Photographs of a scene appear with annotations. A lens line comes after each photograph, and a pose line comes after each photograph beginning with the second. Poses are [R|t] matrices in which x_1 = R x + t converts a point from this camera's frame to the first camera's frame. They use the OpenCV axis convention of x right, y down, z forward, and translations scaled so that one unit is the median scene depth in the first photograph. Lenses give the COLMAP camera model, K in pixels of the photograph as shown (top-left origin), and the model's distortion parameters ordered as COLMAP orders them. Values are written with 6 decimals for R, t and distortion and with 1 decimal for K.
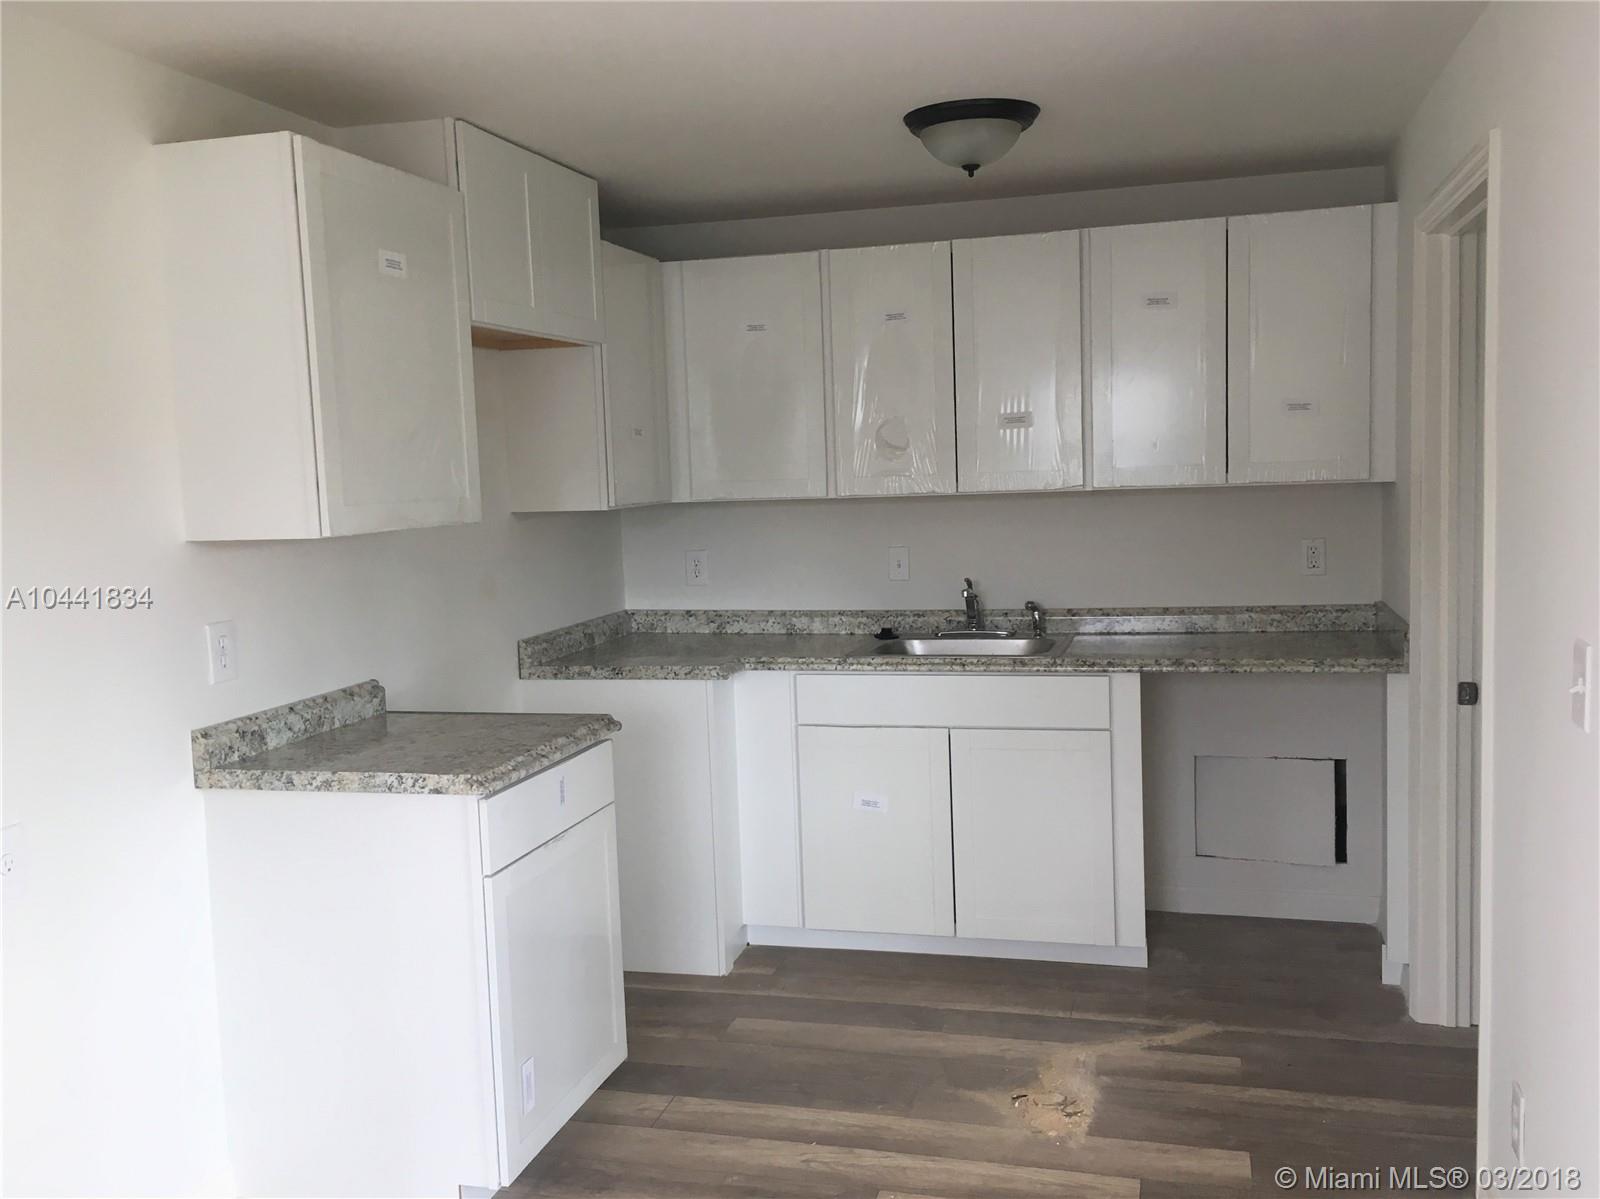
lens RADIAL K [[1409.6, 0, 800.0], [0, 1409.6, 599.5], [0, 0, 1]] dist [0.072742, -0.094714]
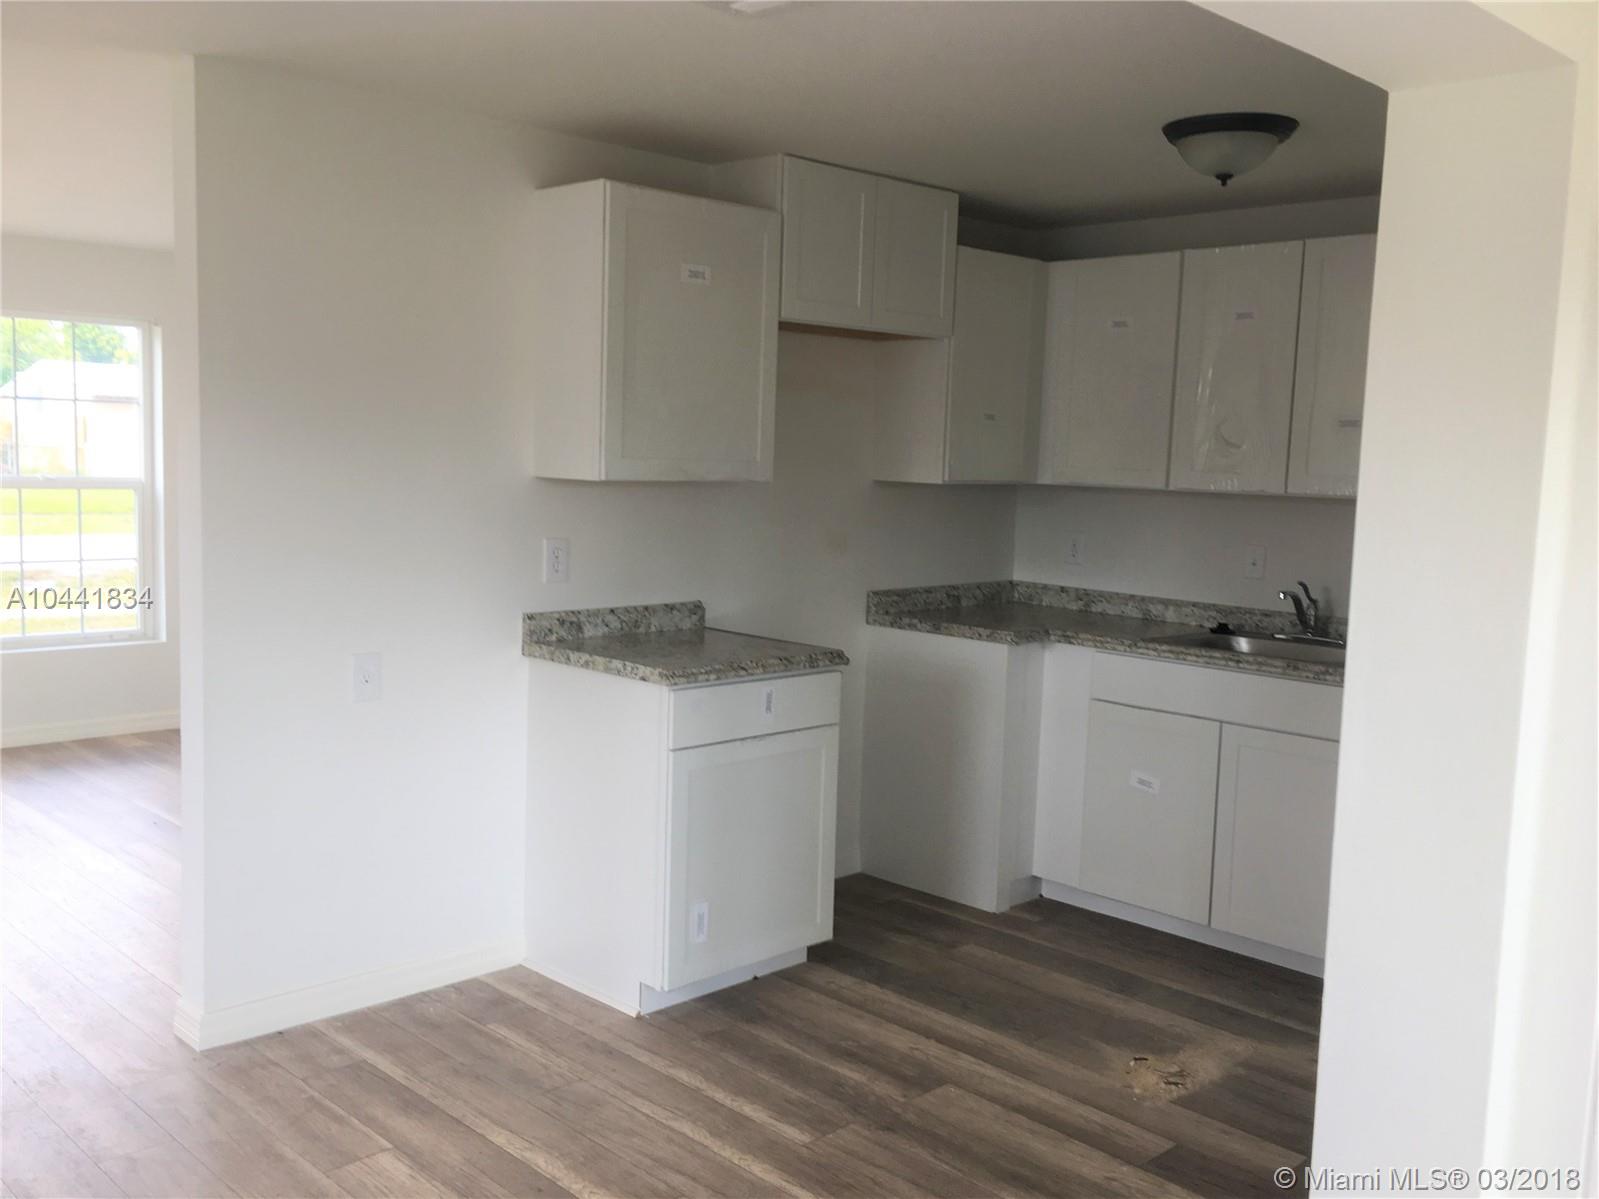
lens RADIAL K [[1456.3, 0, 799.5], [0, 1456.3, 599.5], [0, 0, 1]] dist [0.039195, -0.004833]
pose [[0.858955, 0.114460, -0.499094, 0.410799], [-0.110006, 0.993187, 0.038448, -0.004269], [0.500094, 0.021878, 0.865695, -0.075282]]
